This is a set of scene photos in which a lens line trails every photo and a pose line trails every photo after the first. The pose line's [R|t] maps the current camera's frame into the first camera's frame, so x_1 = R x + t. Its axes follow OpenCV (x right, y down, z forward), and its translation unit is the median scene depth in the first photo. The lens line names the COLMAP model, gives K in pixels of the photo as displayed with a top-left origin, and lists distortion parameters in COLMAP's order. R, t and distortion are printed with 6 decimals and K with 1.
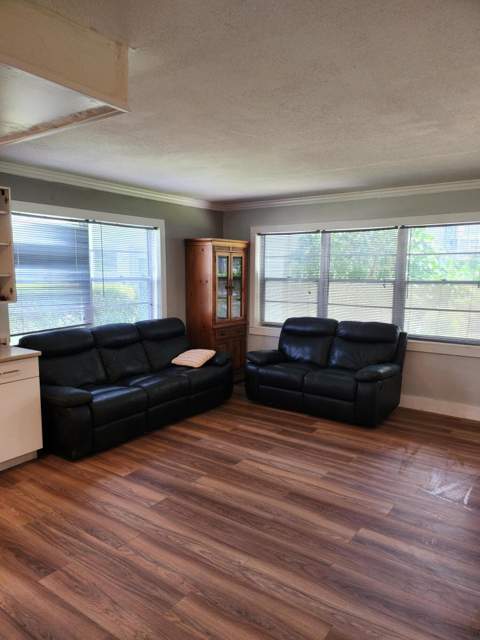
lens RADIAL K [[452.6, 0, 236.6], [0, 452.6, 328.7], [0, 0, 1]] dist [0.070274, -0.082721]
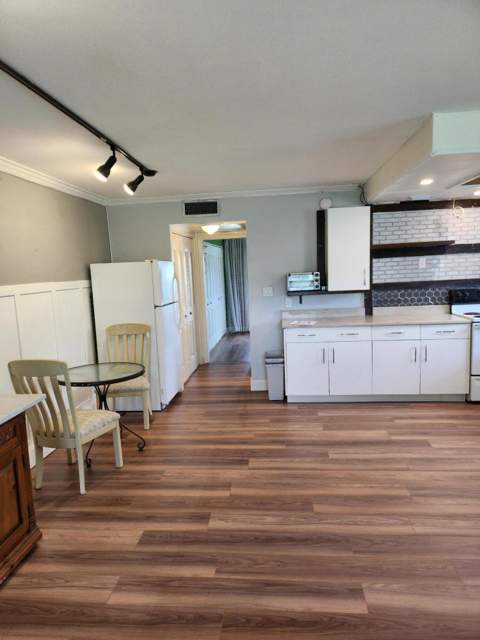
lens RADIAL K [[452.6, 0, 236.6], [0, 452.6, 328.7], [0, 0, 1]] dist [0.070274, -0.082721]
pose [[-0.862349, 0.099115, -0.496519, 0.547370], [-0.029365, 0.969211, 0.244474, -0.128395], [0.505463, 0.225403, -0.832887, 0.991050]]
